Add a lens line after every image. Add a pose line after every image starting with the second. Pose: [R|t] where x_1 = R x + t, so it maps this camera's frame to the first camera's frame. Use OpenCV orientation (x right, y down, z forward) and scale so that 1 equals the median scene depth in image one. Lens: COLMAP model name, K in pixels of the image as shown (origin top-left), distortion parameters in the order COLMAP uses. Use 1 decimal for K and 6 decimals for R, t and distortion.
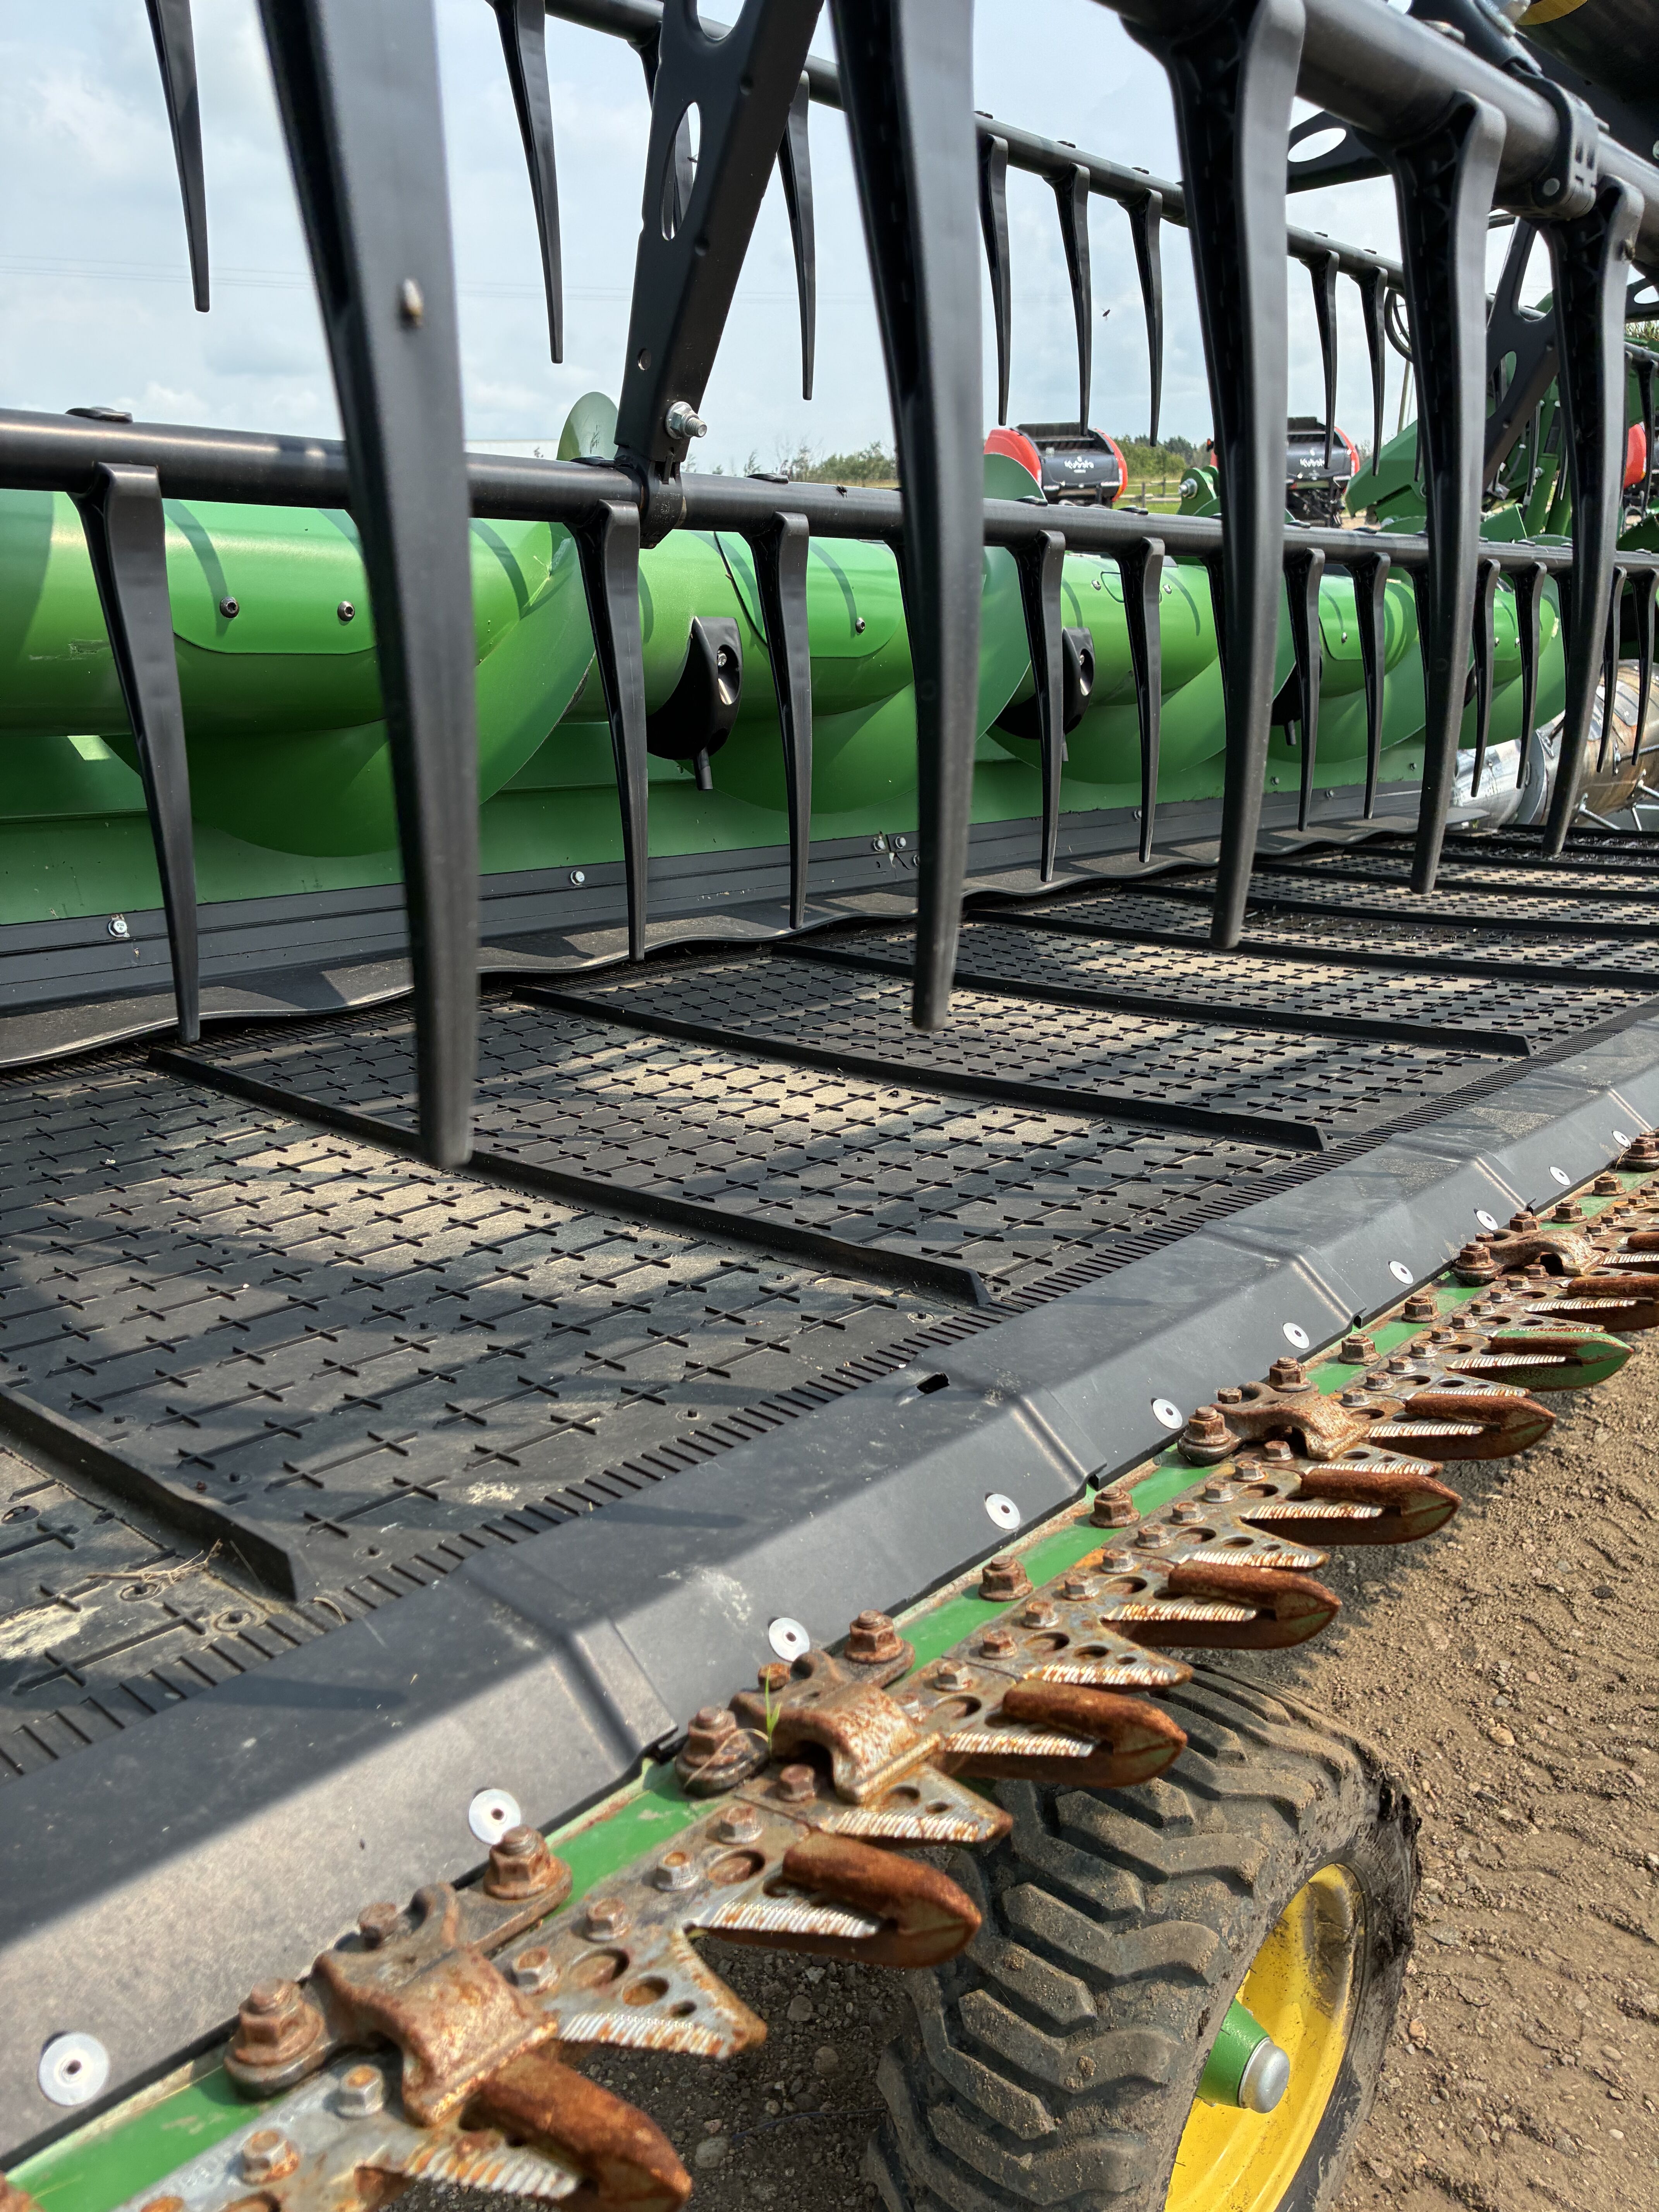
lens RADIAL K [[1714.7, 0, 809.3], [0, 1714.7, 1092.4], [0, 0, 1]] dist [0.050157, -0.080448]
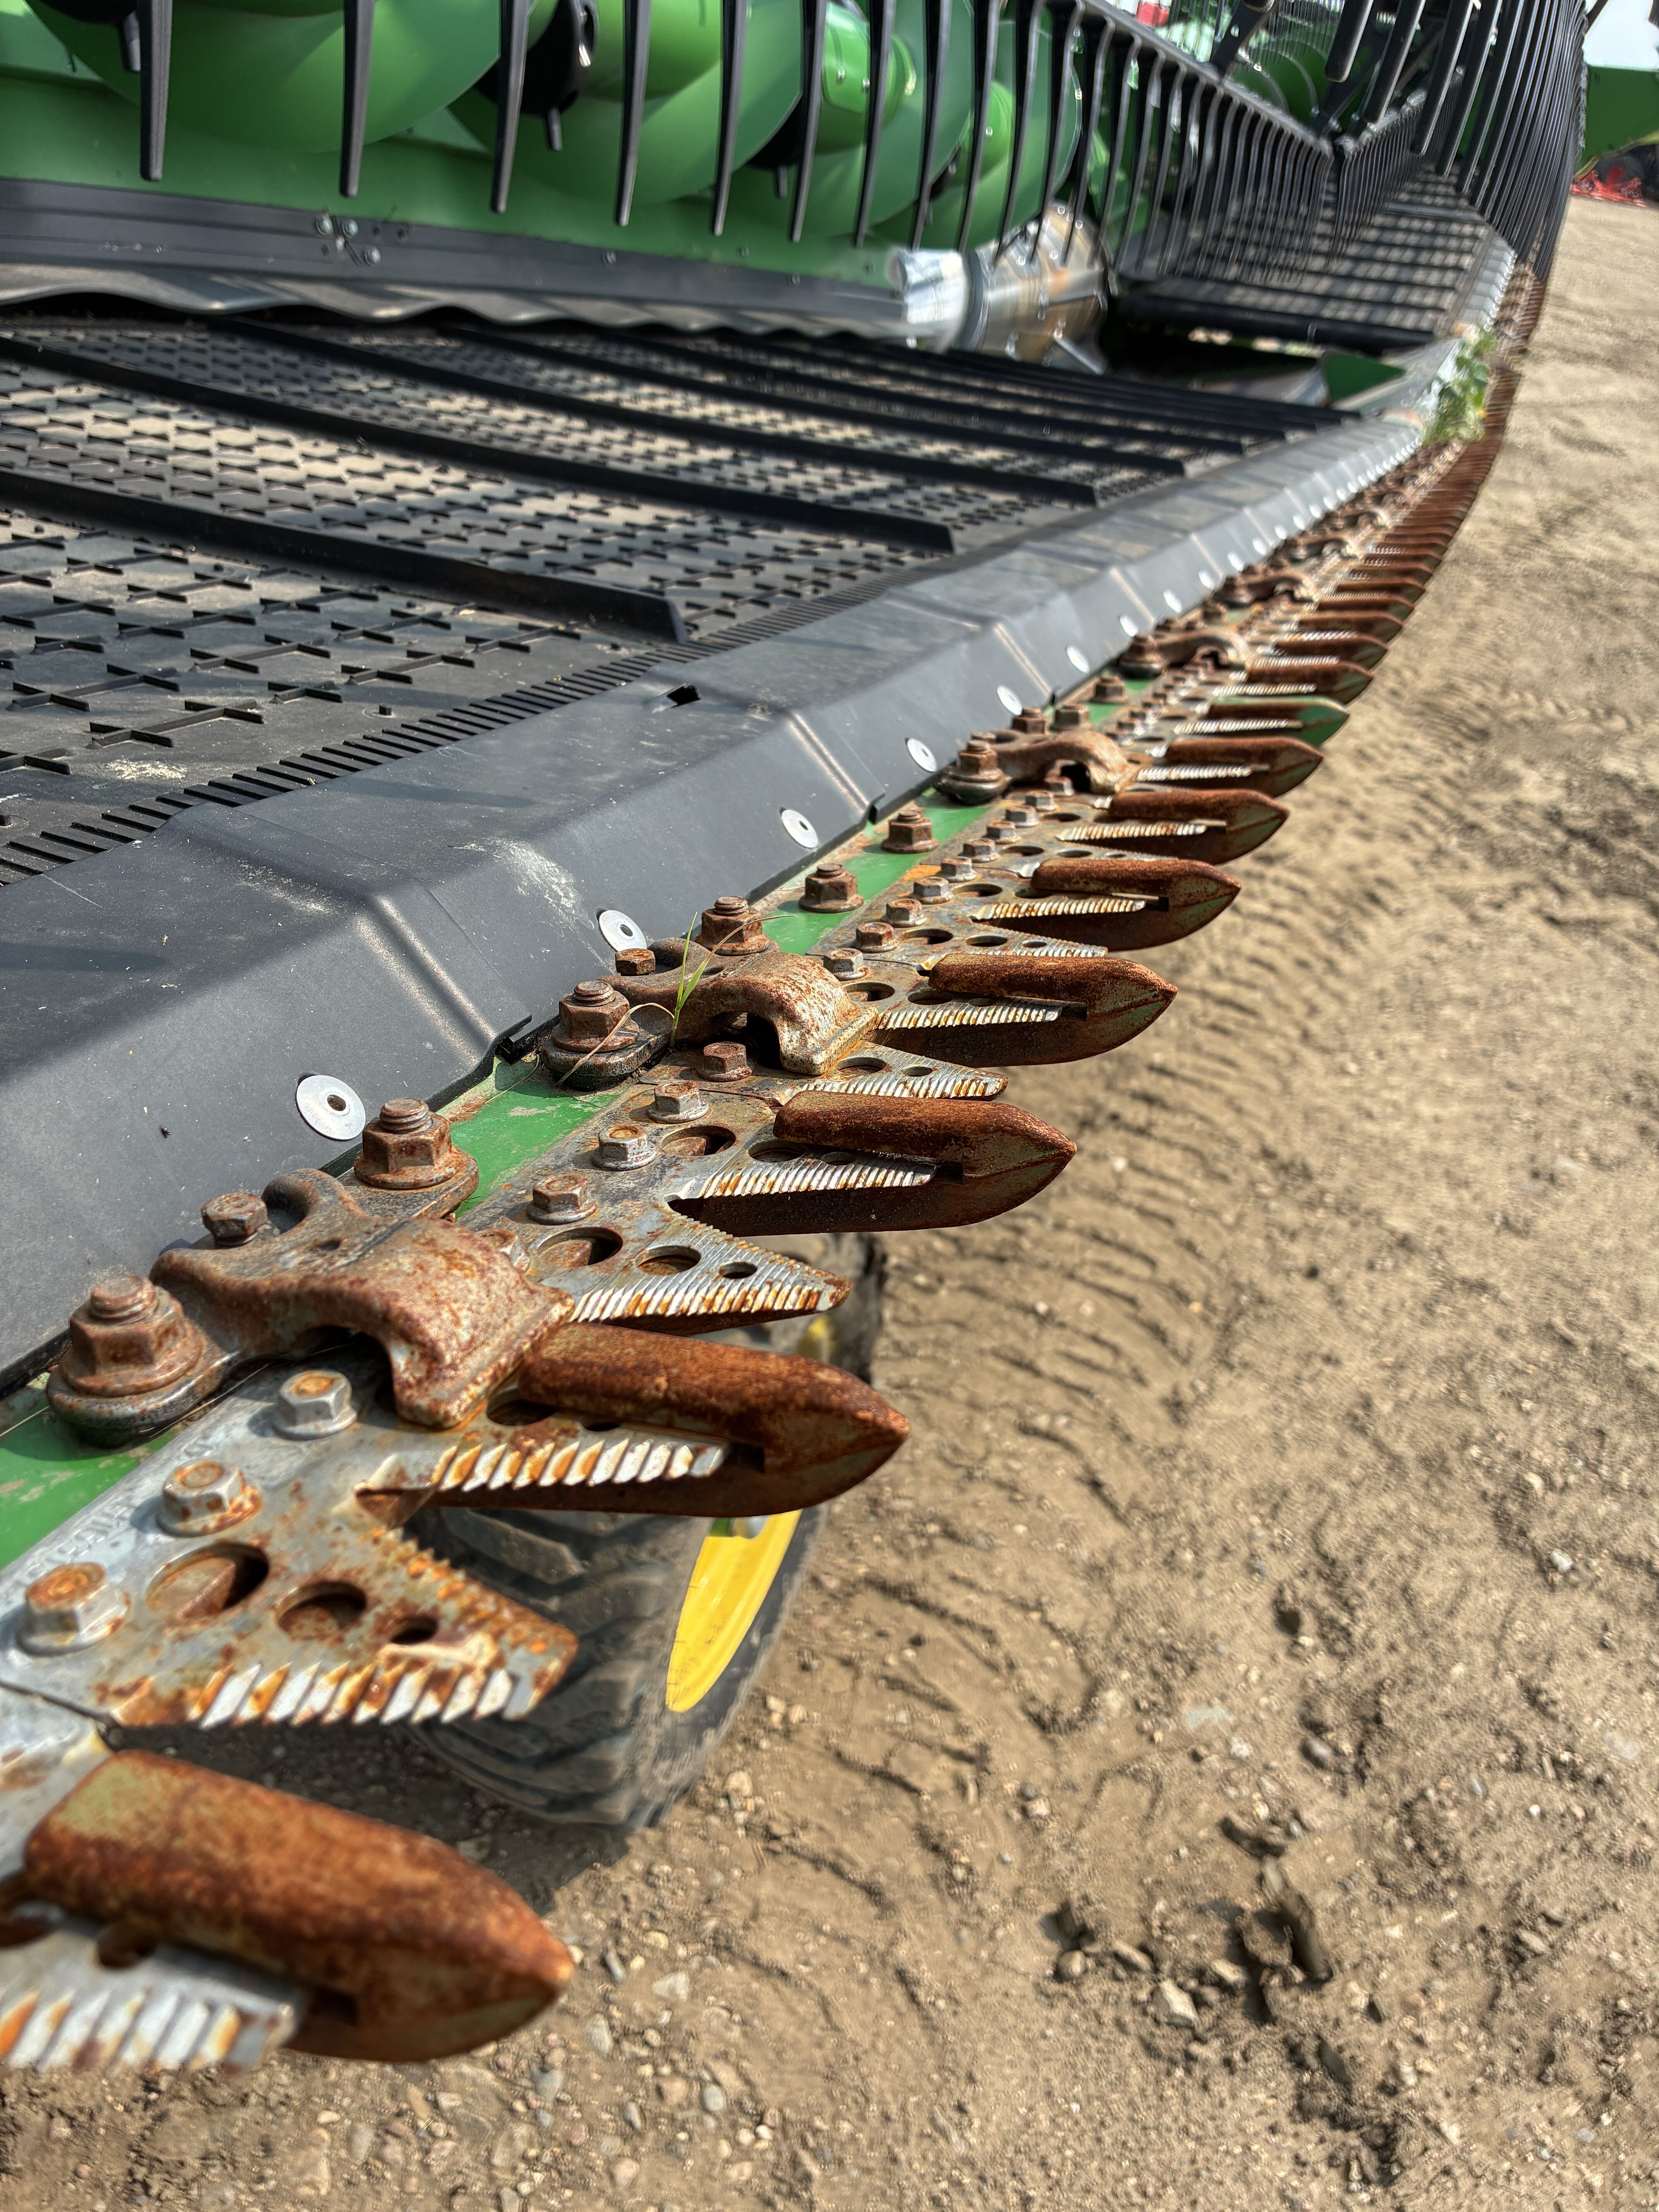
lens RADIAL K [[1714.7, 0, 839.0], [0, 1714.7, 1098.5], [0, 0, 1]] dist [0.050157, -0.080448]
pose [[0.922342, -0.027259, 0.385412, -0.254952], [-0.066832, 0.971217, 0.228629, 0.232143], [-0.380551, -0.236632, 0.893972, 0.276415]]
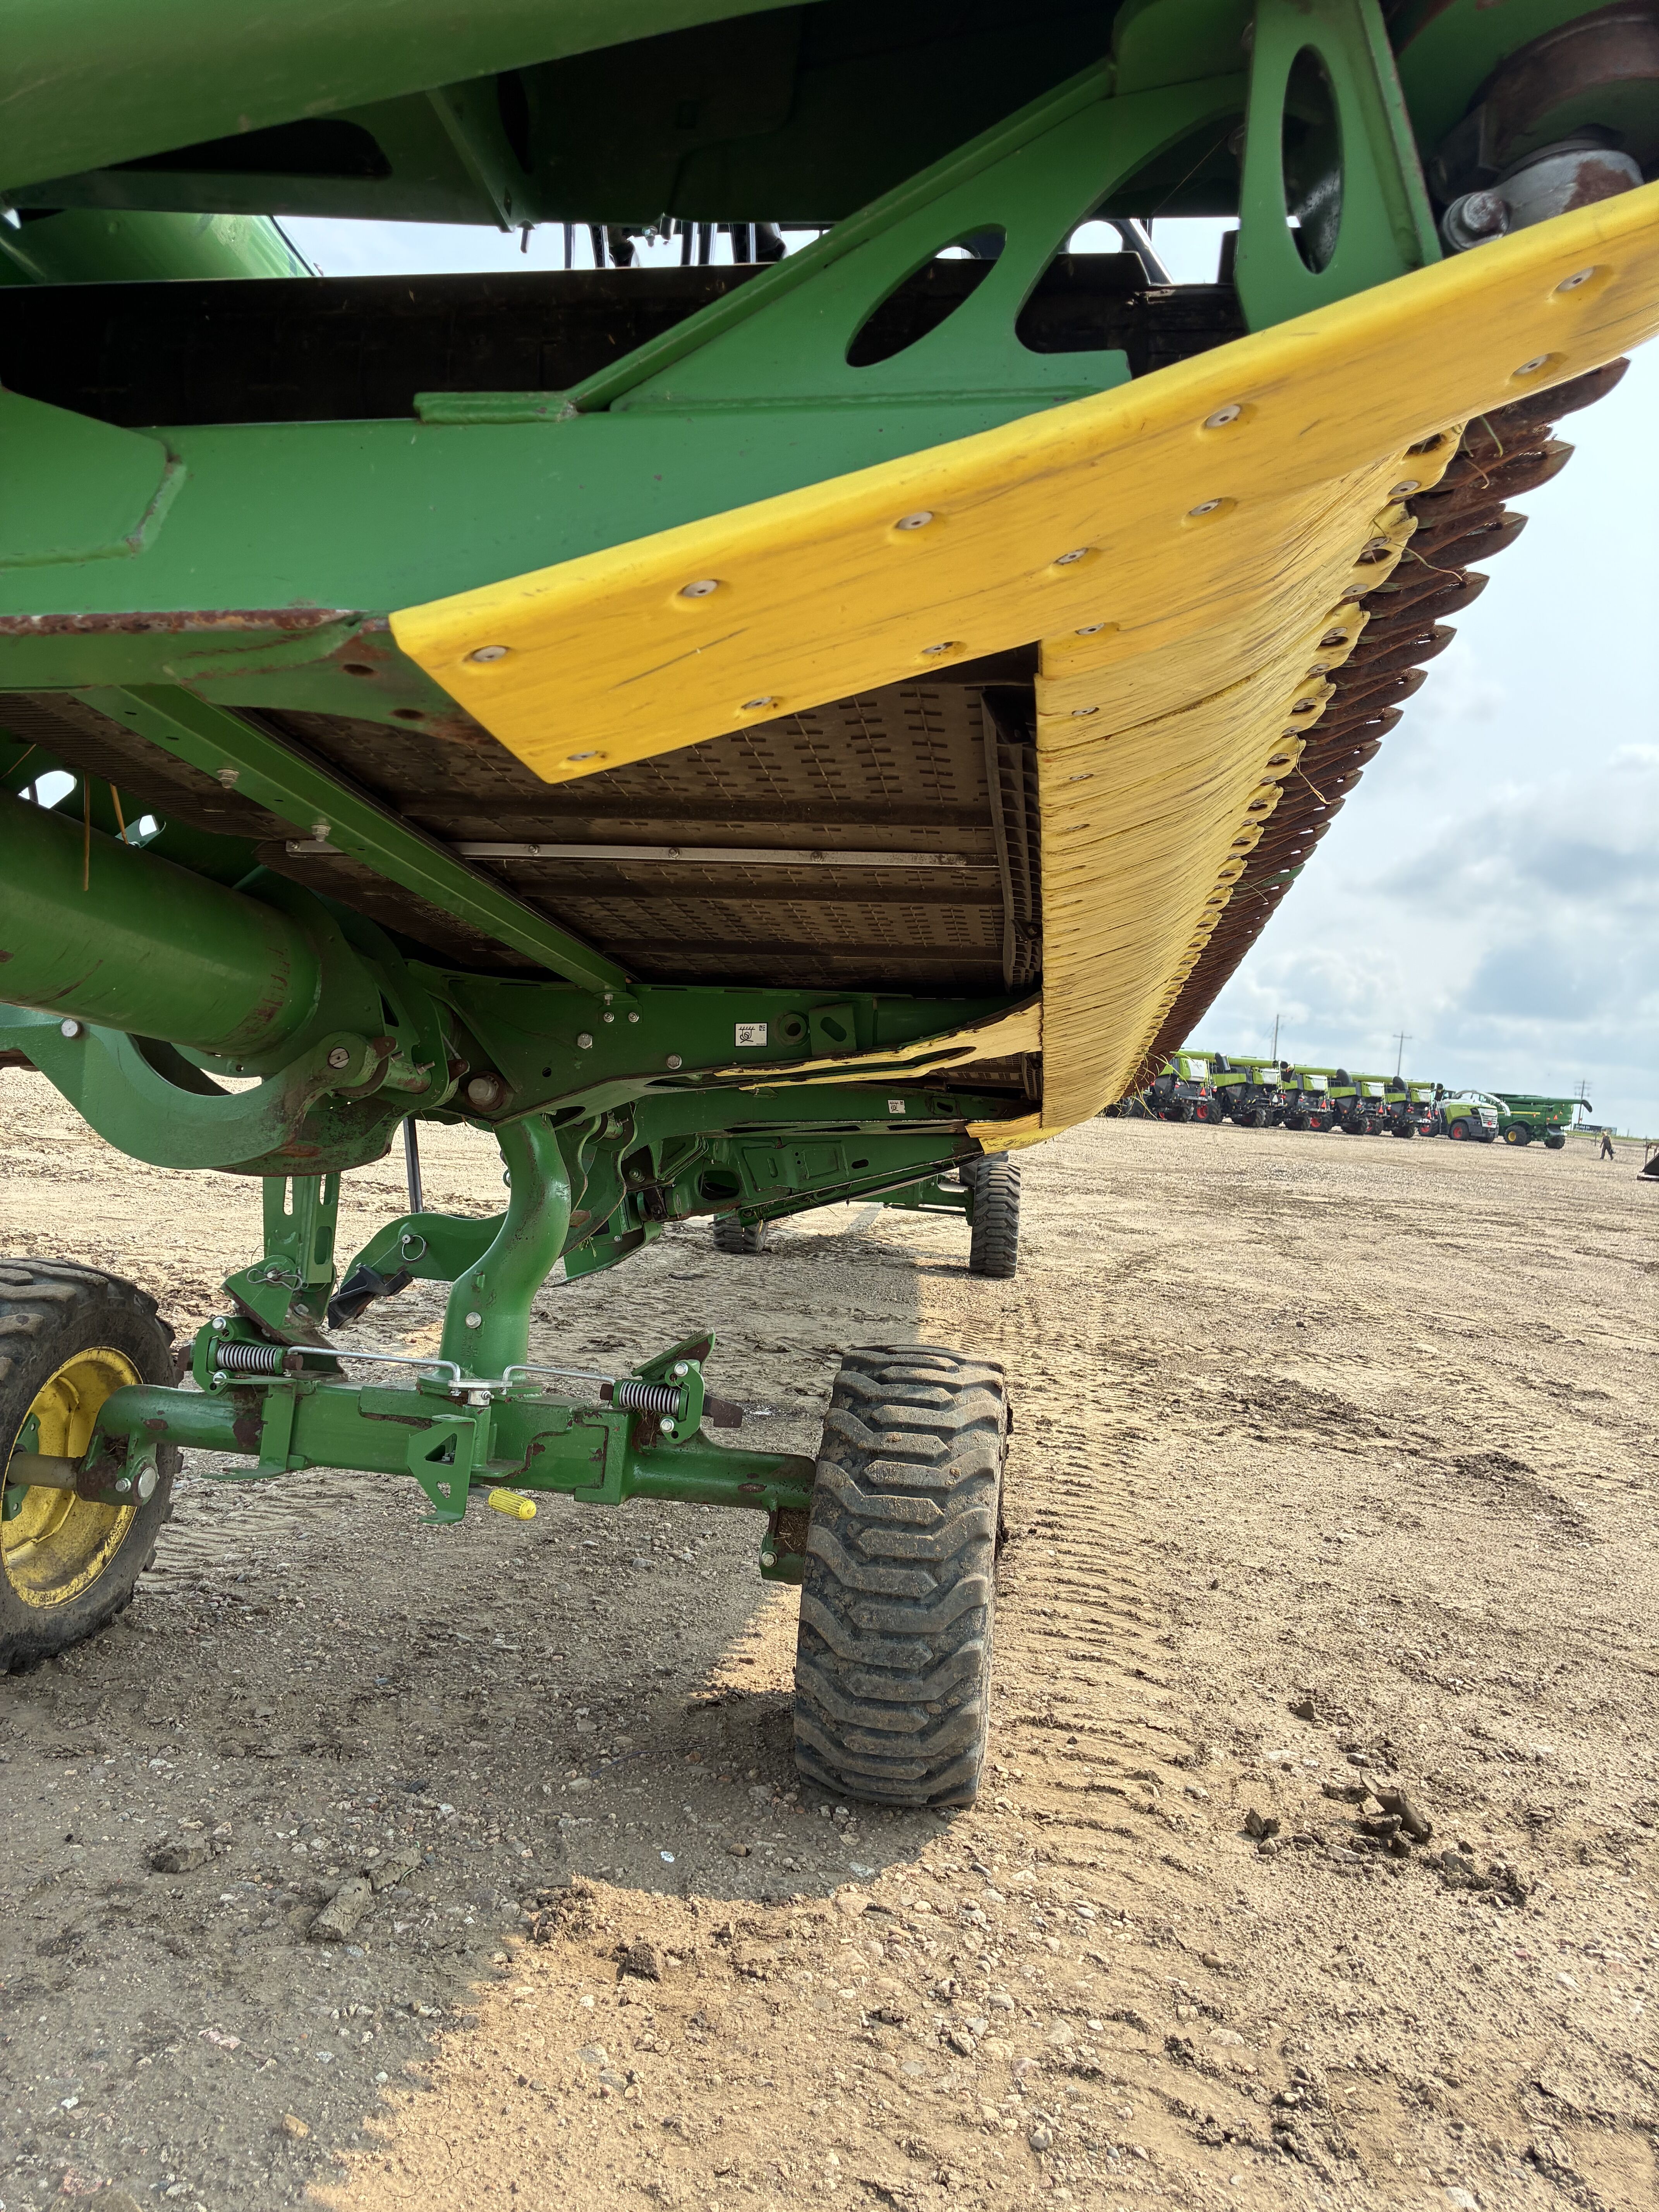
lens RADIAL K [[1714.7, 0, 827.9], [0, 1714.7, 1111.4], [0, 0, 1]] dist [0.050157, -0.080448]
pose [[0.816631, 0.094897, 0.569305, -2.274349], [0.083264, 0.956701, -0.278908, 1.706204], [-0.571122, 0.275168, 0.773371, -0.745166]]
